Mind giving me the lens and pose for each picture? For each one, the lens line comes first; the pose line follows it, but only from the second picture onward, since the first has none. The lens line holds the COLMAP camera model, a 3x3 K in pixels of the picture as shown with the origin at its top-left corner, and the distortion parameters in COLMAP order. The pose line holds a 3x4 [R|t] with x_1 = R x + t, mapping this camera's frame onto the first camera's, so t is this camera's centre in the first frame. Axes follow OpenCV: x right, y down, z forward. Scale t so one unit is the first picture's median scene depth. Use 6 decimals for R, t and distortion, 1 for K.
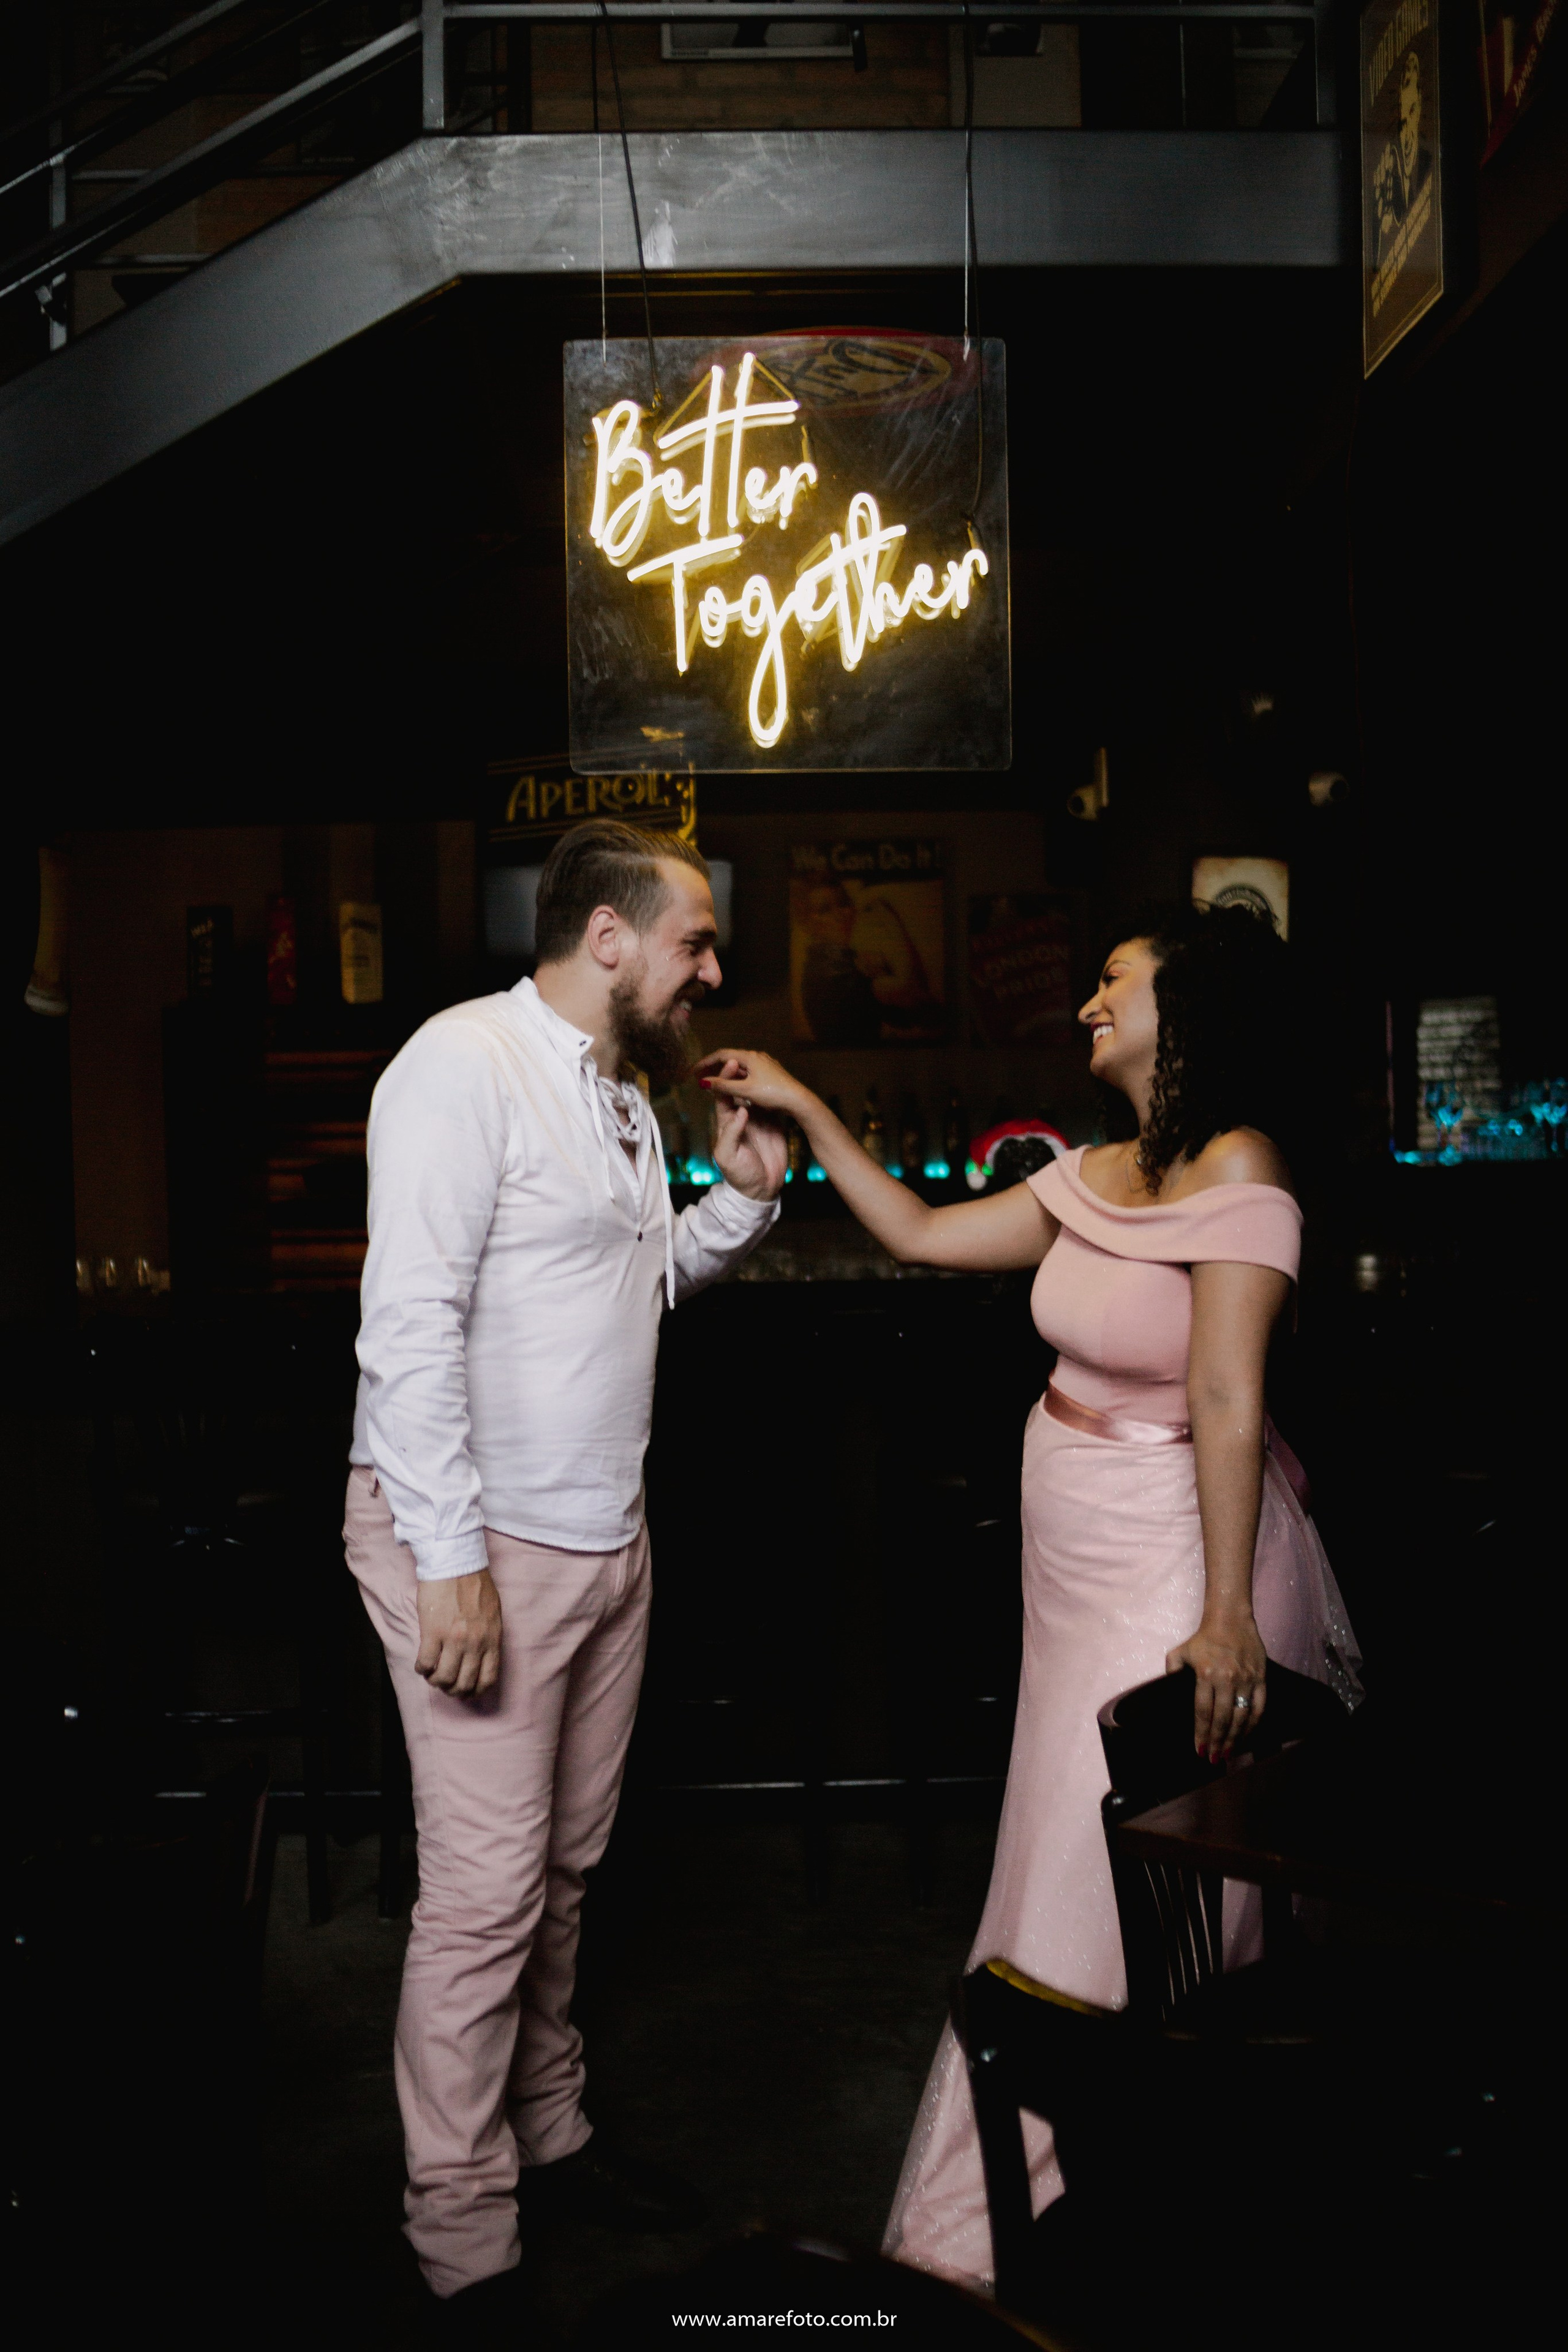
lens RADIAL K [[2423.1, 0, 784.0], [0, 2423.1, 1176.0], [0, 0, 1]] dist [-0.159072, -0.005629]
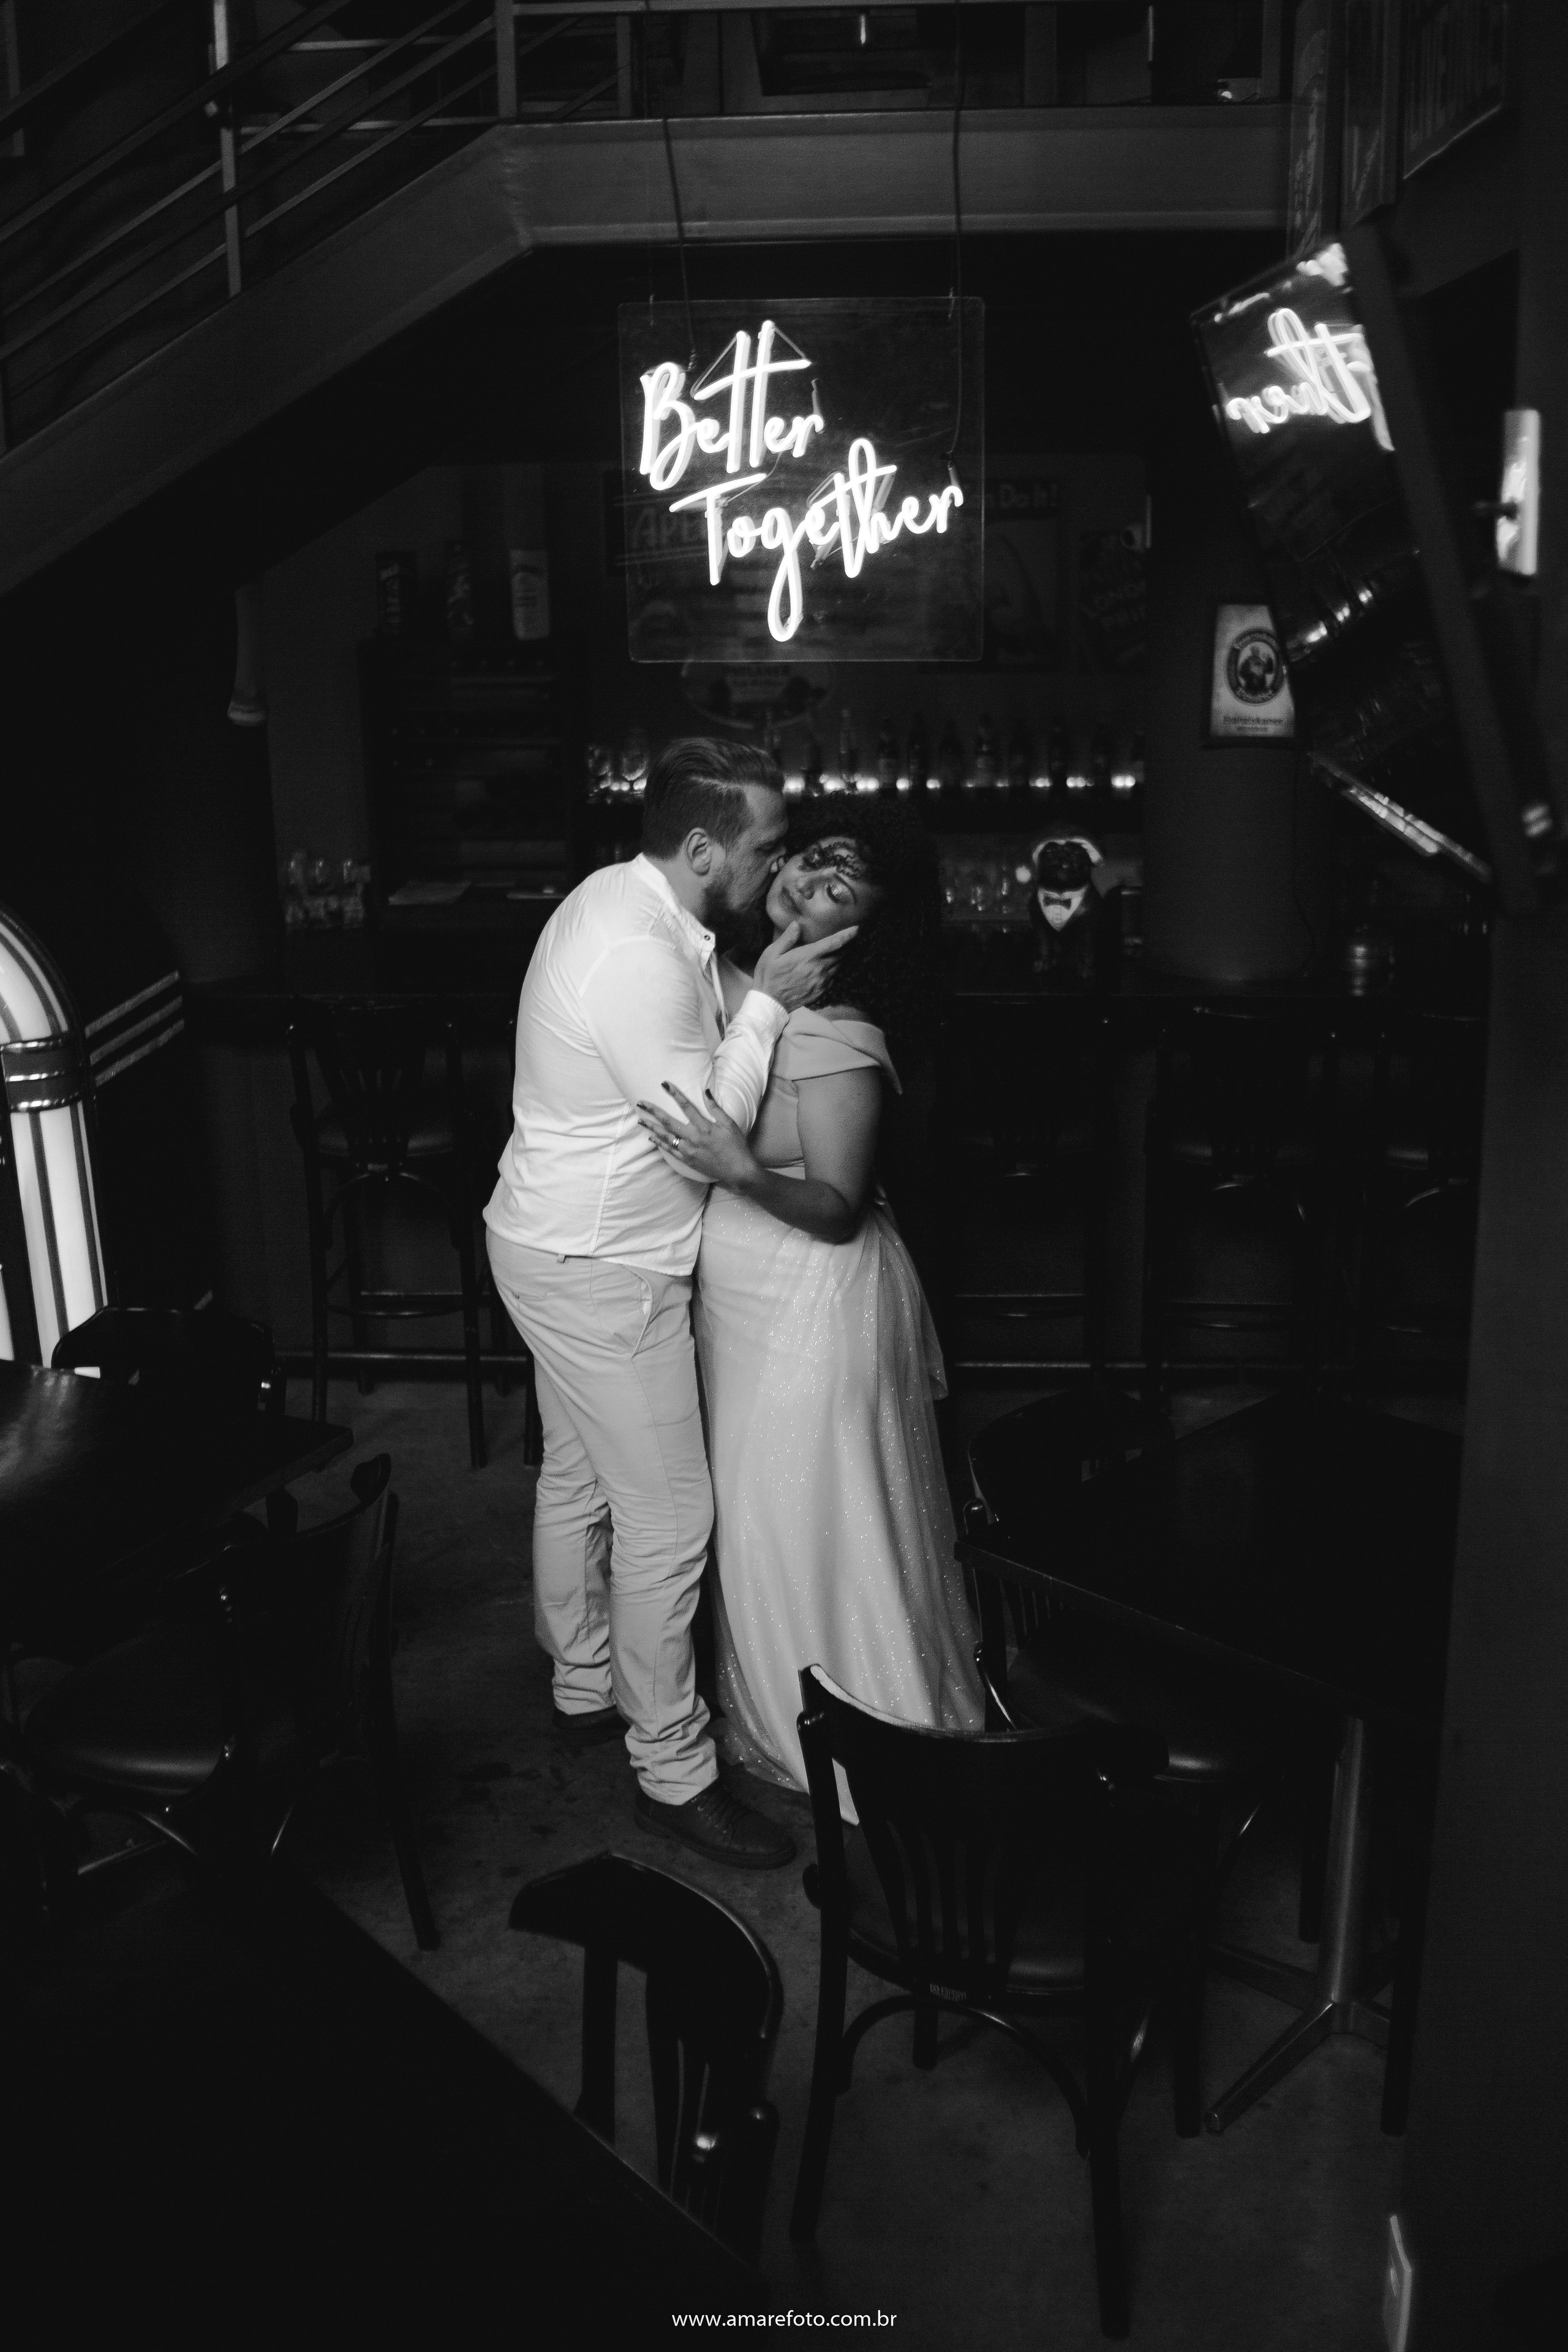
lens RADIAL K [[2423.1, 0, 784.0], [0, 2423.1, 1176.0], [0, 0, 1]] dist [-0.159072, -0.005629]
pose [[0.994562, 0.031733, -0.099196, 0.125637], [-0.005732, 0.967686, 0.252093, -0.225834], [0.103991, -0.250153, 0.962606, -0.269986]]
